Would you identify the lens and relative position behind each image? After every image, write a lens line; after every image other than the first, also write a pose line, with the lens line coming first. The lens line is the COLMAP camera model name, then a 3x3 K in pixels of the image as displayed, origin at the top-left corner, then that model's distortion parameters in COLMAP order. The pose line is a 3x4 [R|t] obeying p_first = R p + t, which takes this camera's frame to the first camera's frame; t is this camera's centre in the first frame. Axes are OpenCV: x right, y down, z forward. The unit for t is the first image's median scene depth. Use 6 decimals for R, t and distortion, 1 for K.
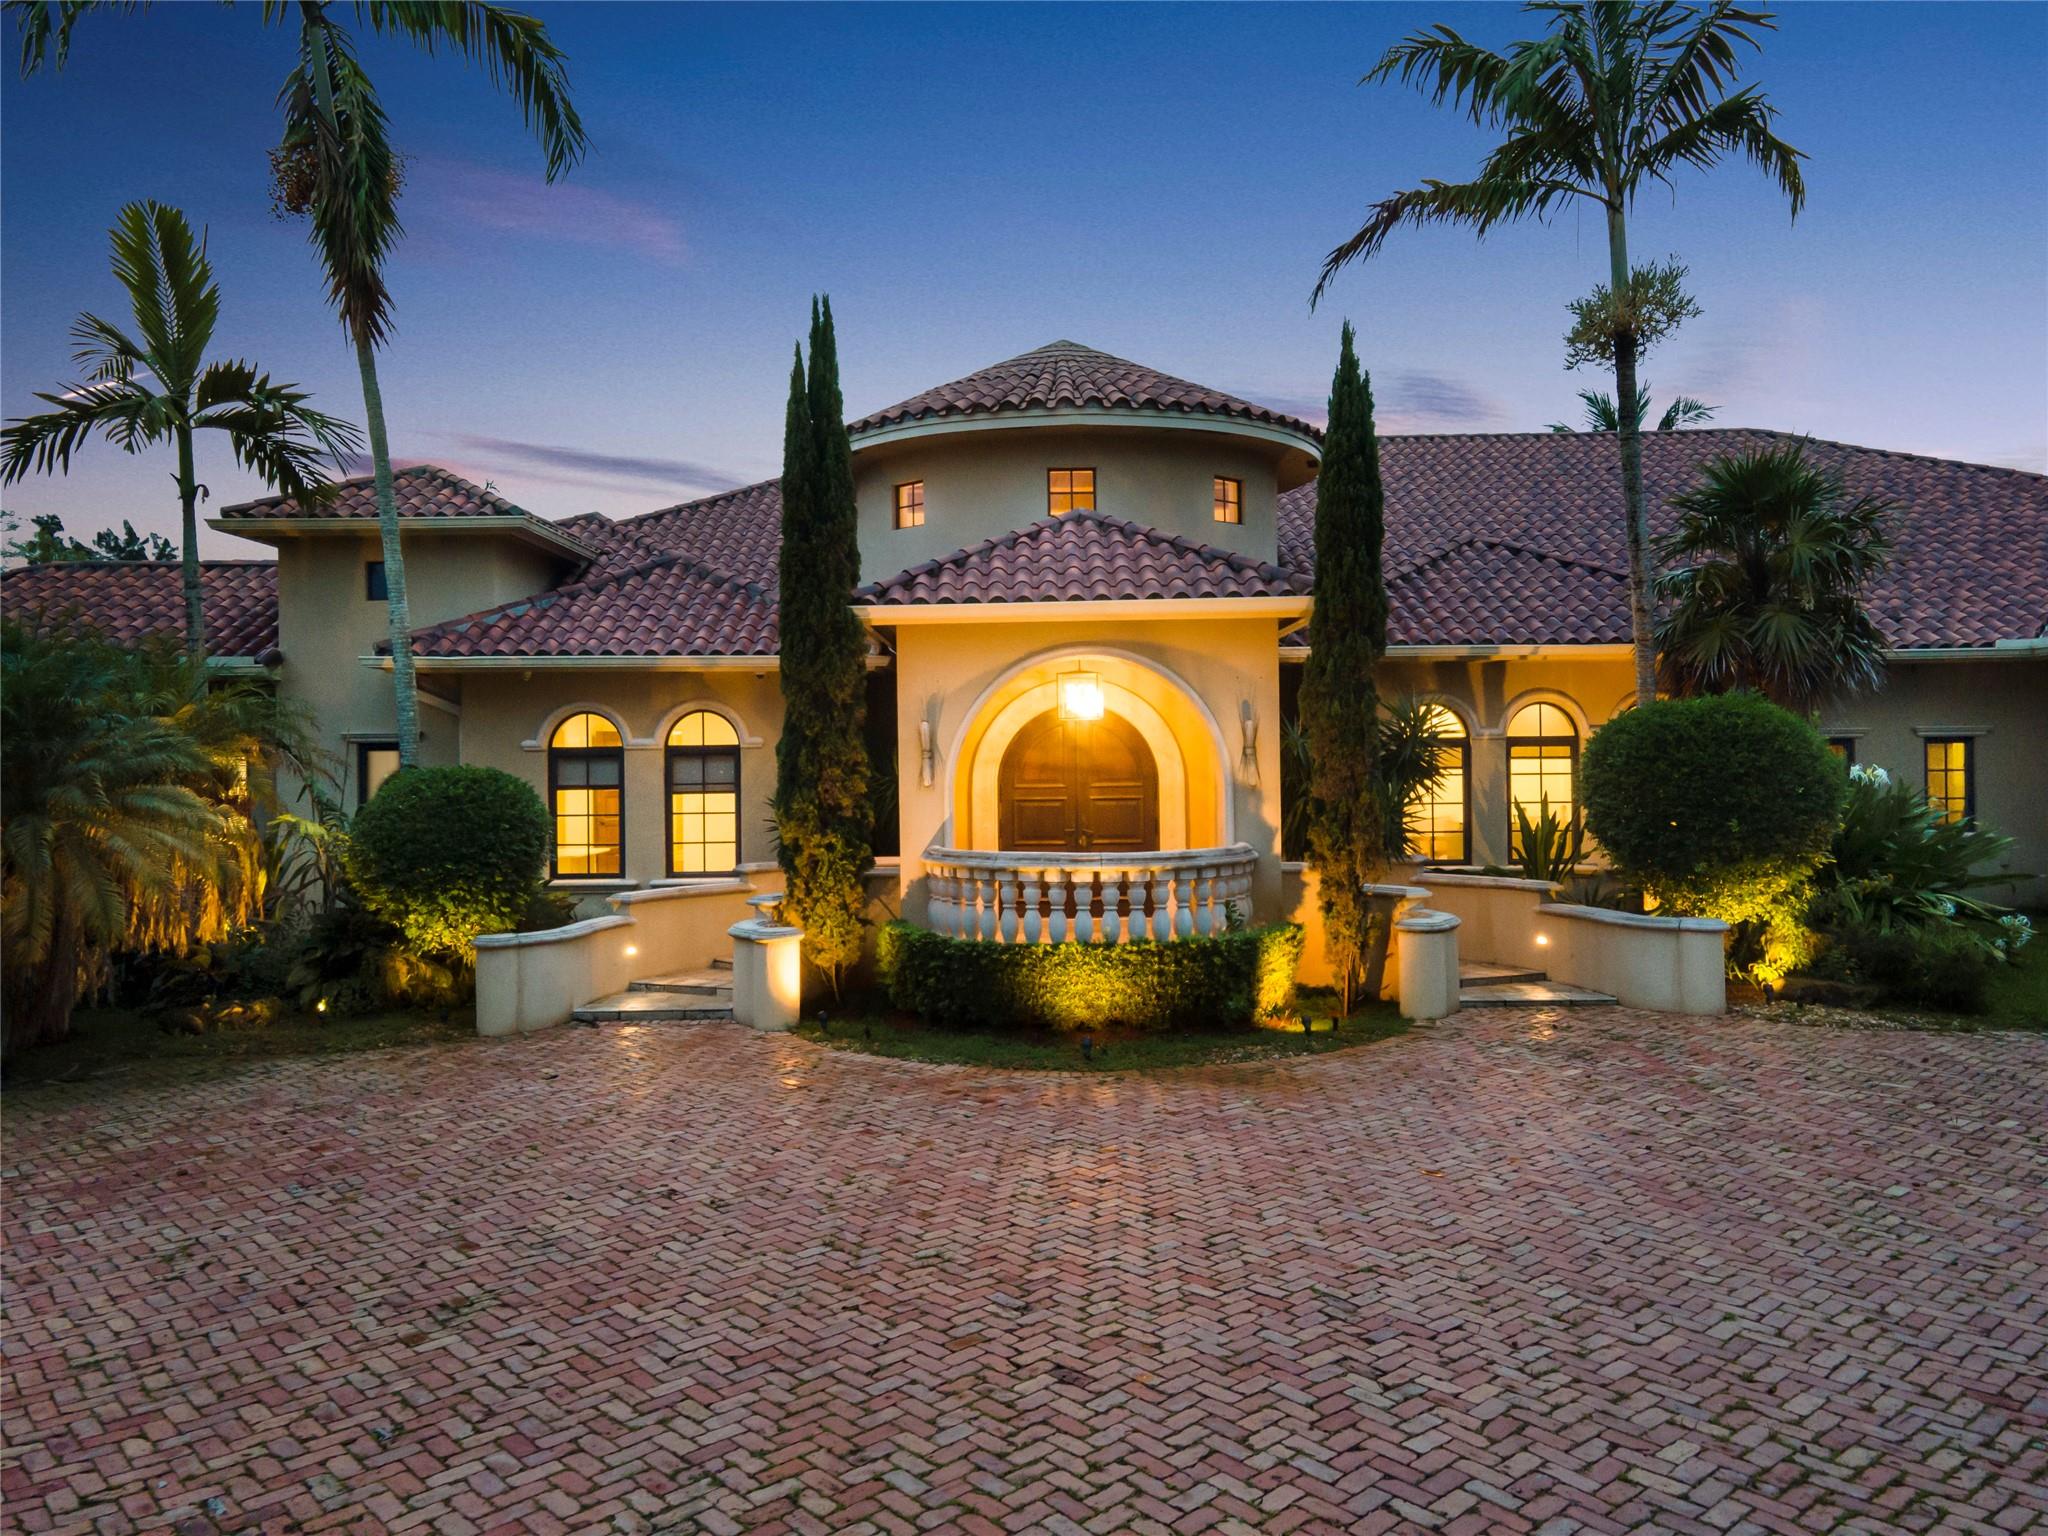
lens RADIAL K [[1525.0, 0, 1024.0], [0, 1525.0, 768.0], [0, 0, 1]] dist [0.061646, -0.059121]
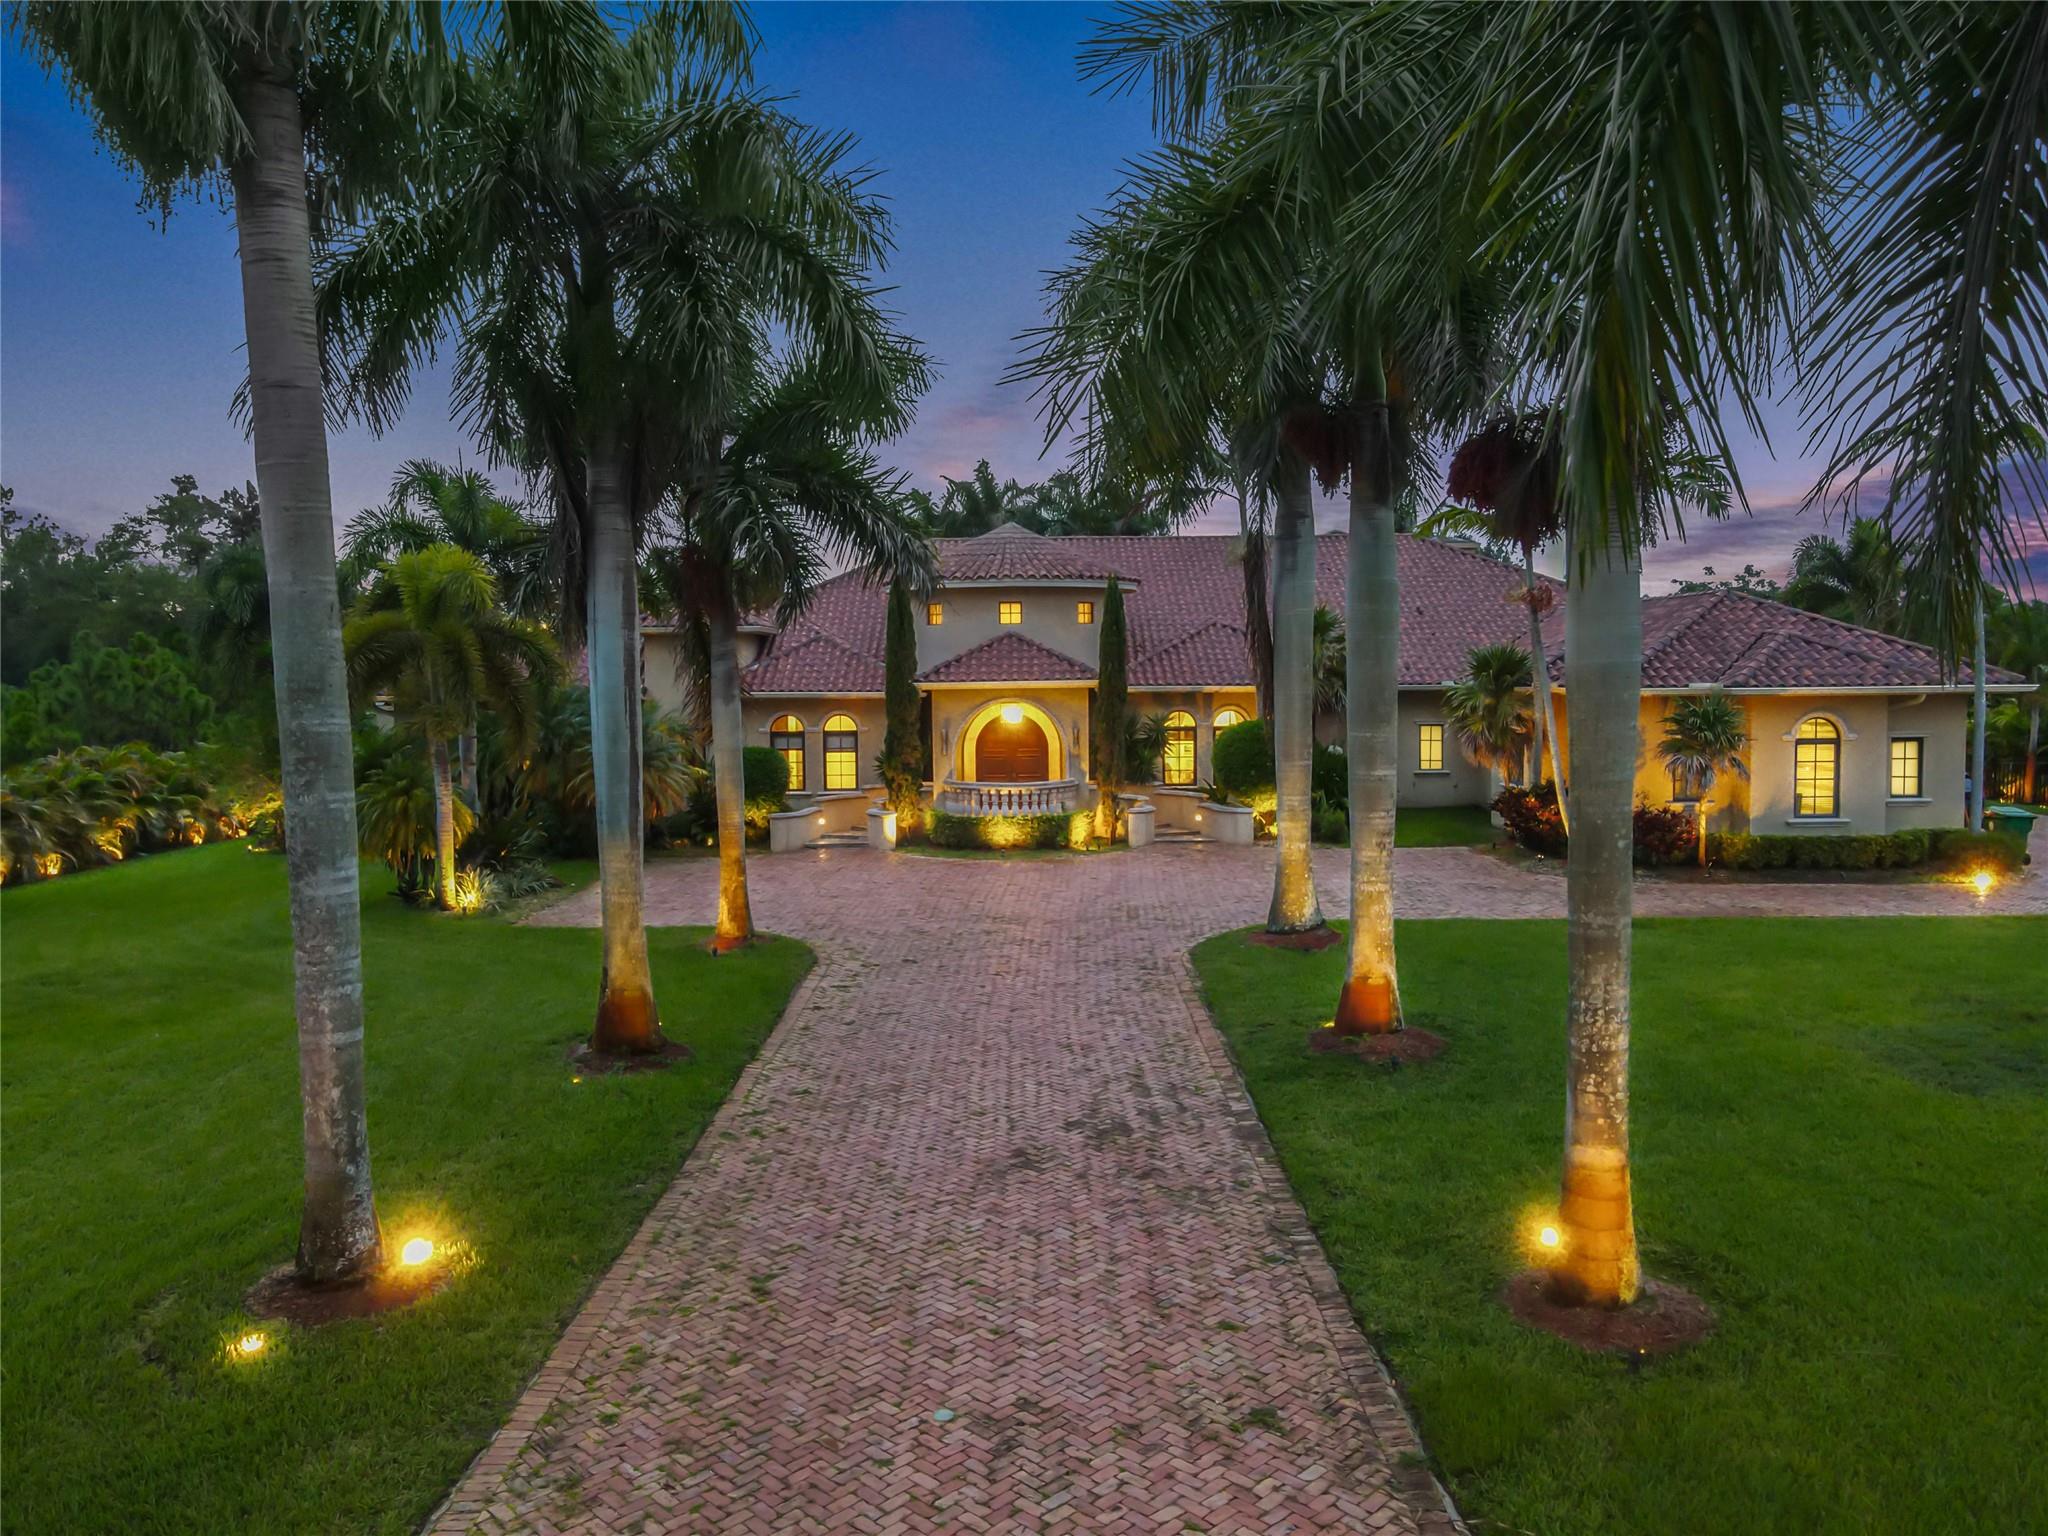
lens RADIAL K [[1525.0, 0, 1024.0], [0, 1525.0, 768.0], [0, 0, 1]] dist [0.061646, -0.059121]
pose [[0.999996, 0.002755, -0.000219, 0.063754], [-0.002737, 0.998191, 0.060054, -0.112571], [0.000384, -0.060053, 0.998195, -1.427643]]
